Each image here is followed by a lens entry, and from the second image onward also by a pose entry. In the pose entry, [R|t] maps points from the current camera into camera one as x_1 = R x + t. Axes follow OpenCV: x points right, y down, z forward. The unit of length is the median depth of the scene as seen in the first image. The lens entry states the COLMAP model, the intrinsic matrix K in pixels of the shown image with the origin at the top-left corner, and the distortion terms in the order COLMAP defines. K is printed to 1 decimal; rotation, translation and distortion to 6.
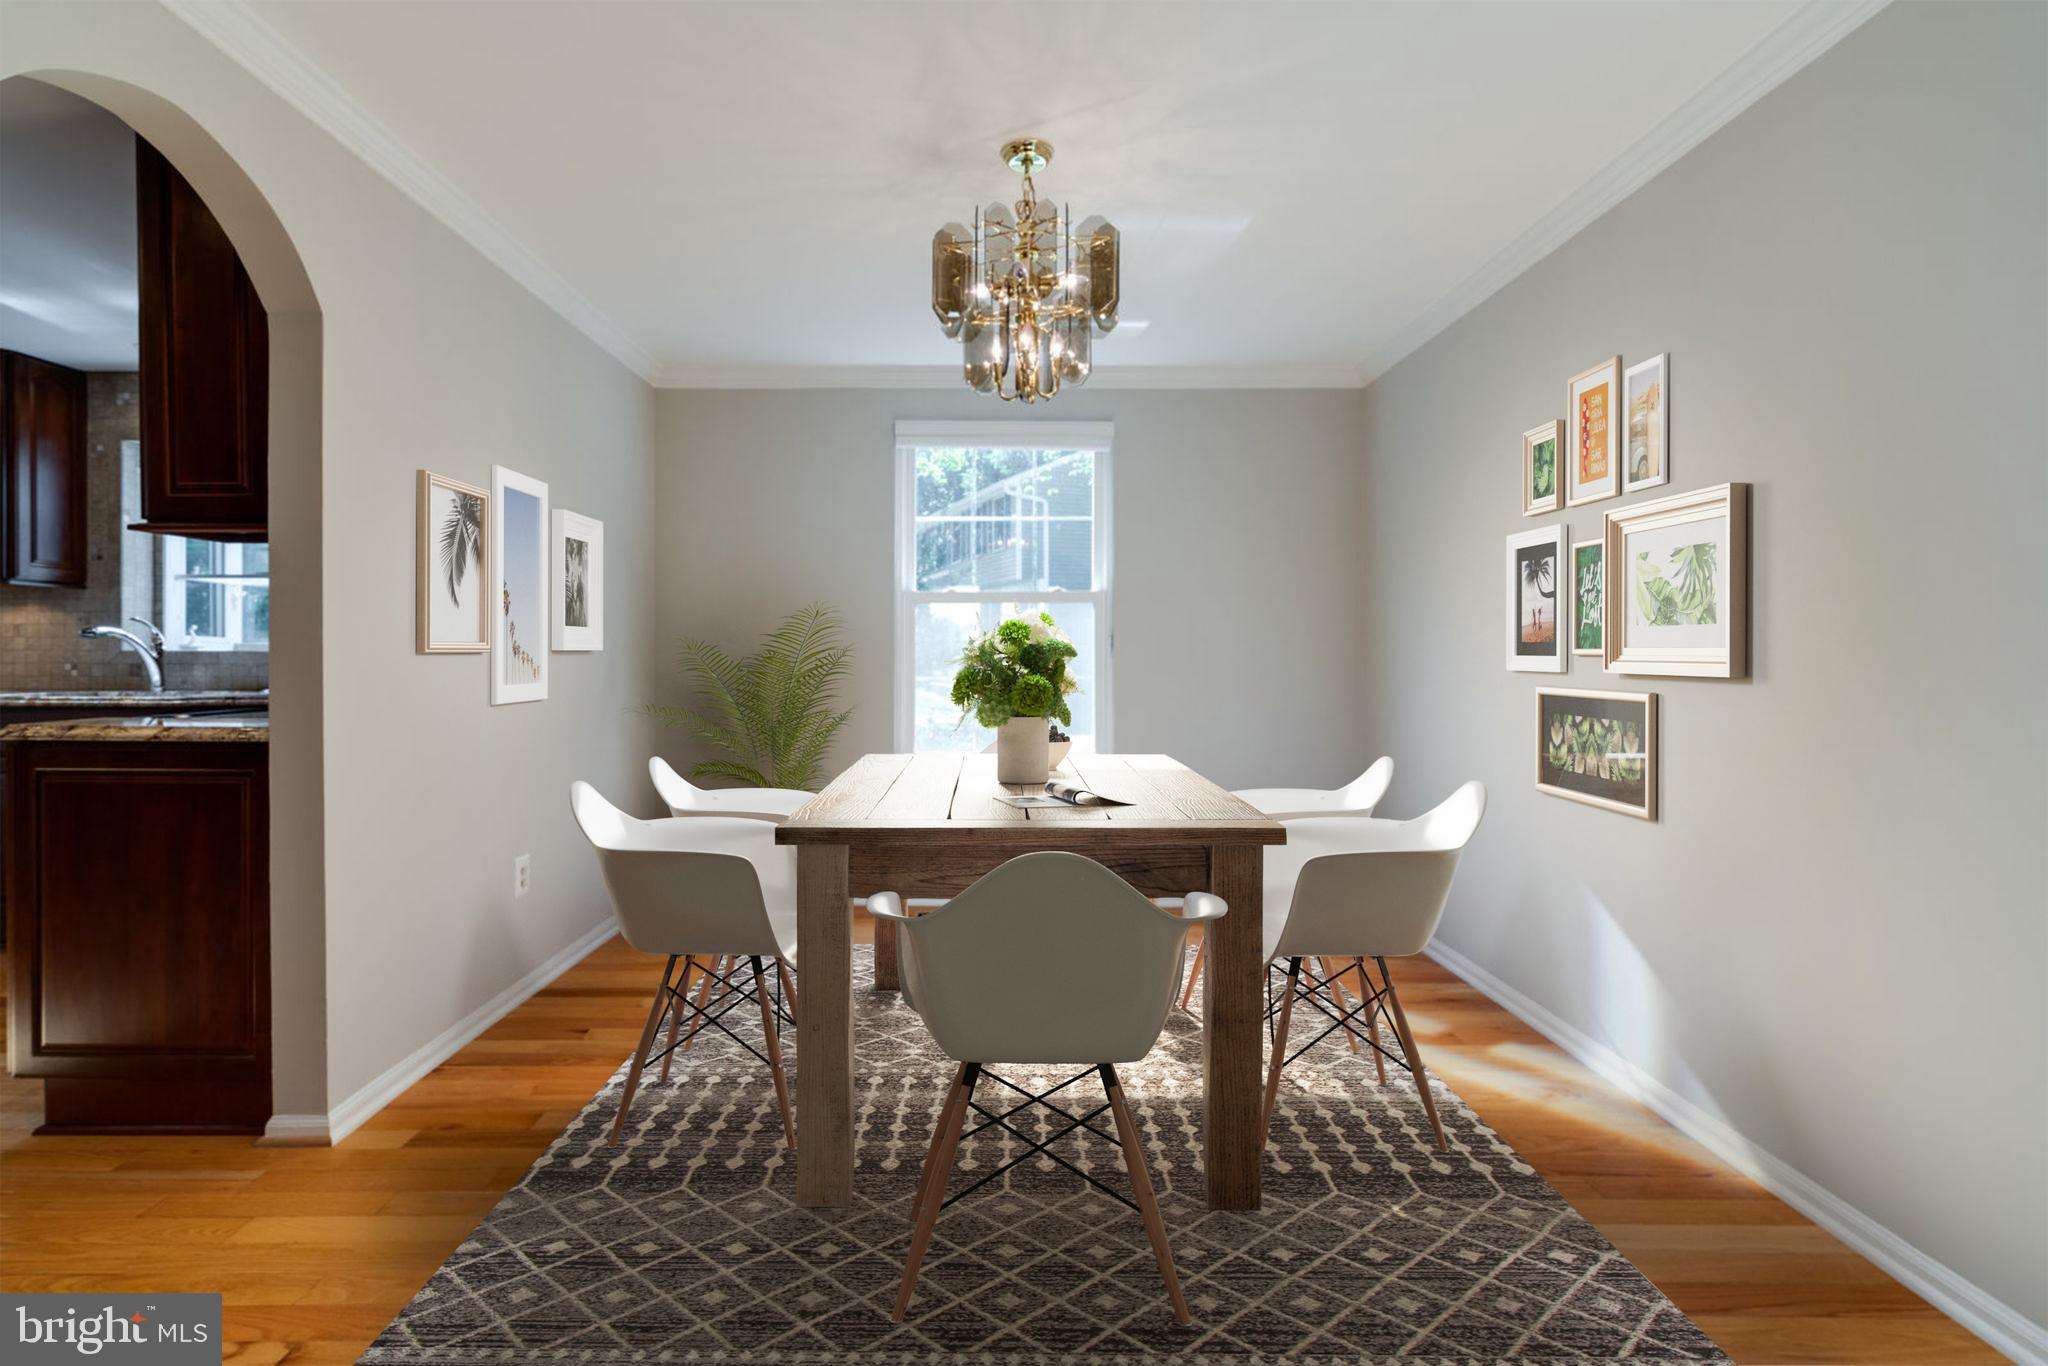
lens RADIAL K [[1020.7, 0, 993.0], [0, 1020.7, 652.8], [0, 0, 1]] dist [-0.002533, -0.000678]
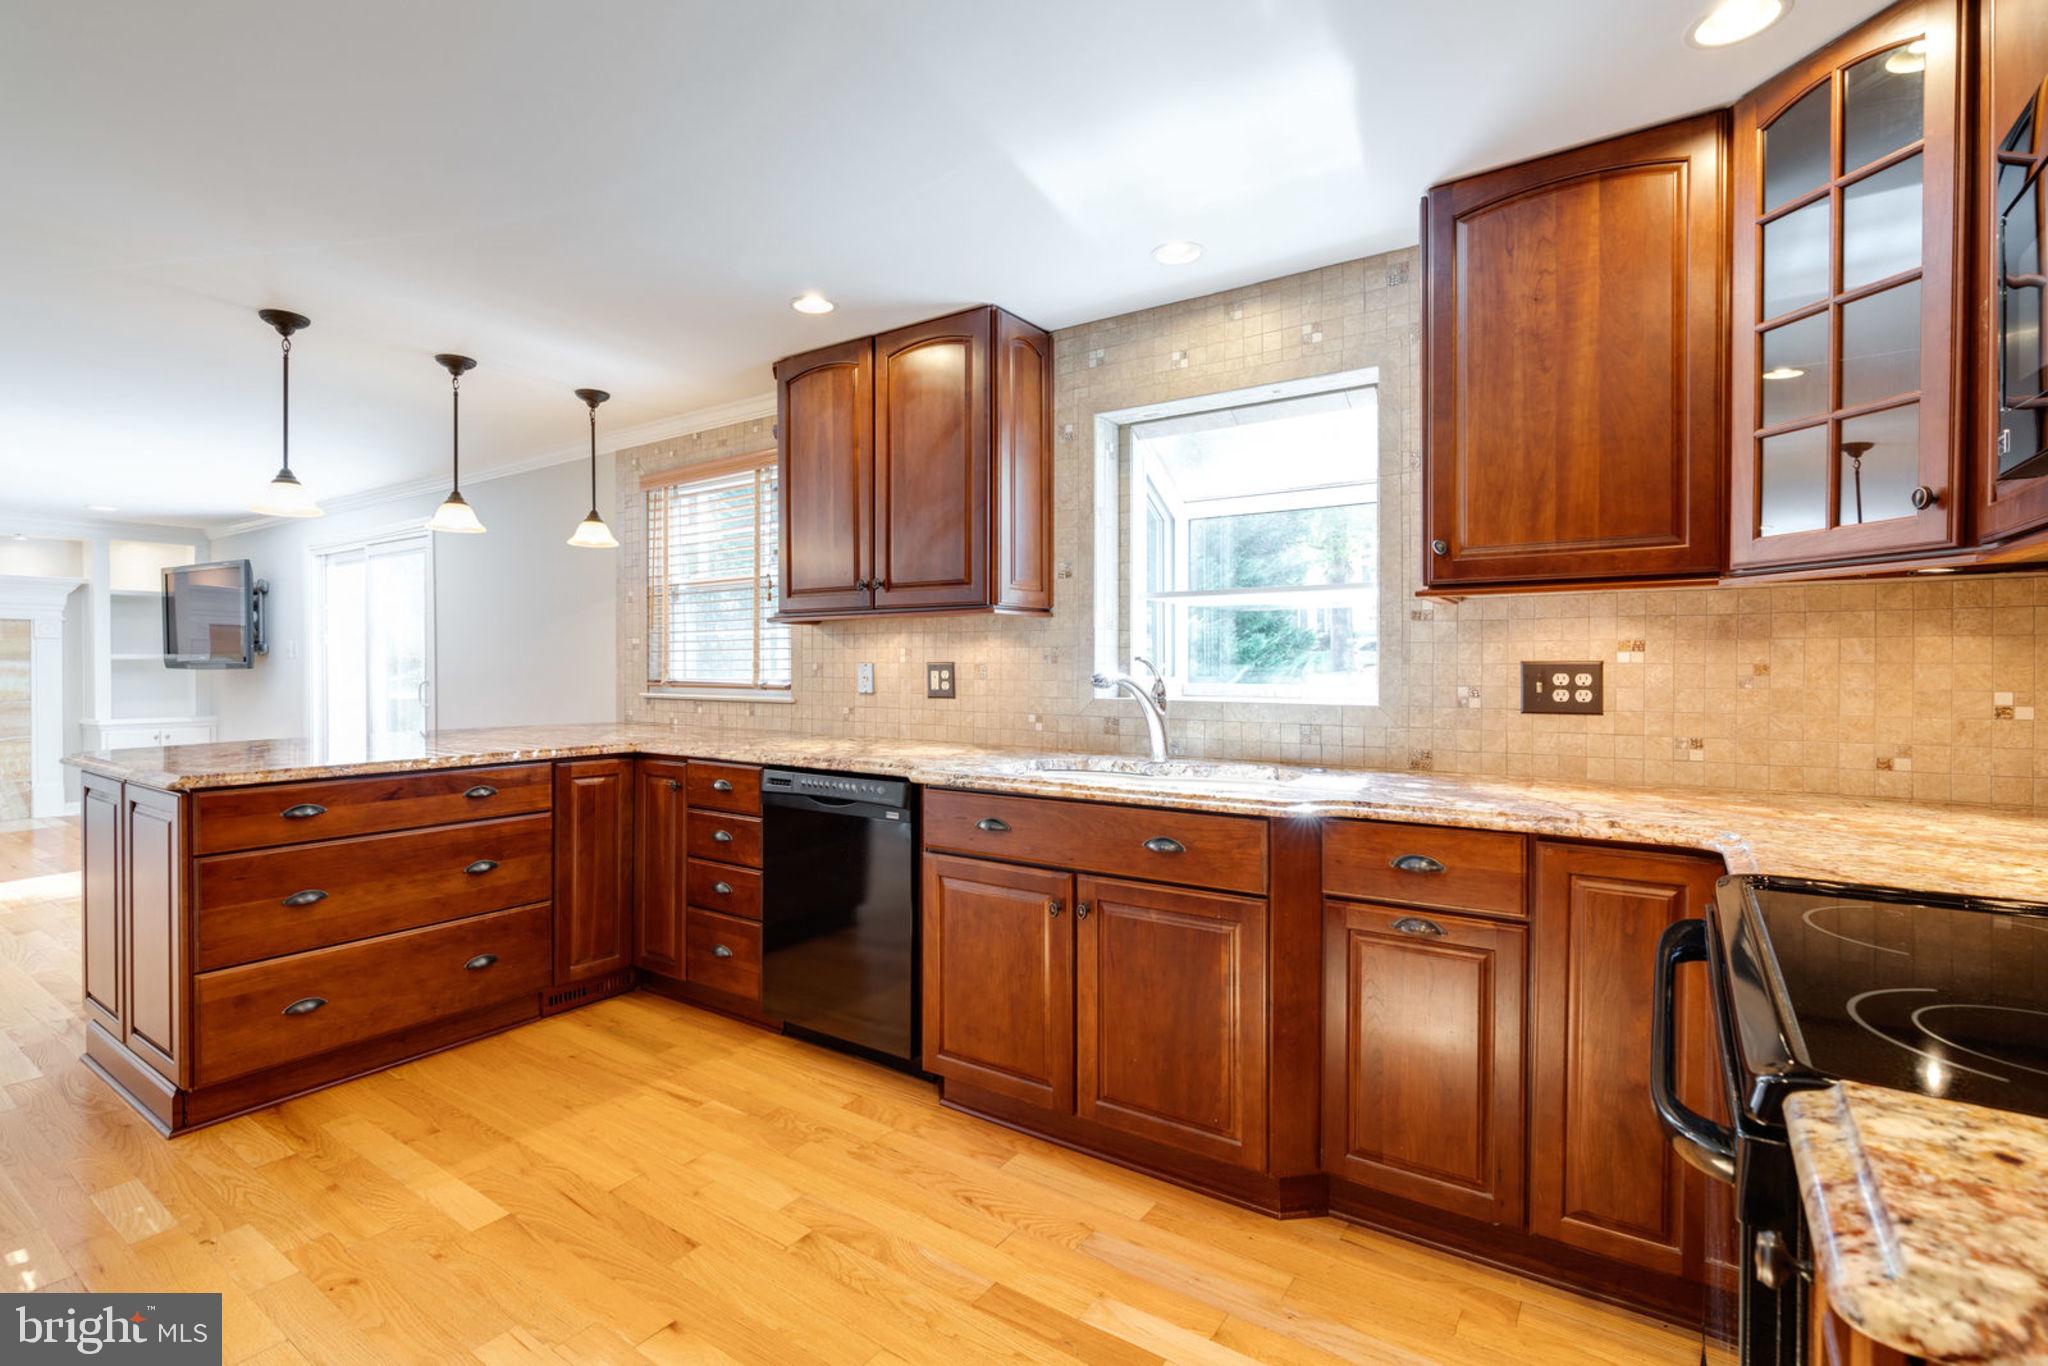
lens RADIAL K [[921.7, 0, 1023.6], [0, 921.7, 674.2], [0, 0, 1]] dist [-0.004726, 0.001116]
pose [[0.845214, 0.002848, -0.534421, -0.540225], [0.000974, 0.999976, 0.006869, -0.024543], [0.534427, -0.006326, 0.845191, 0.405030]]
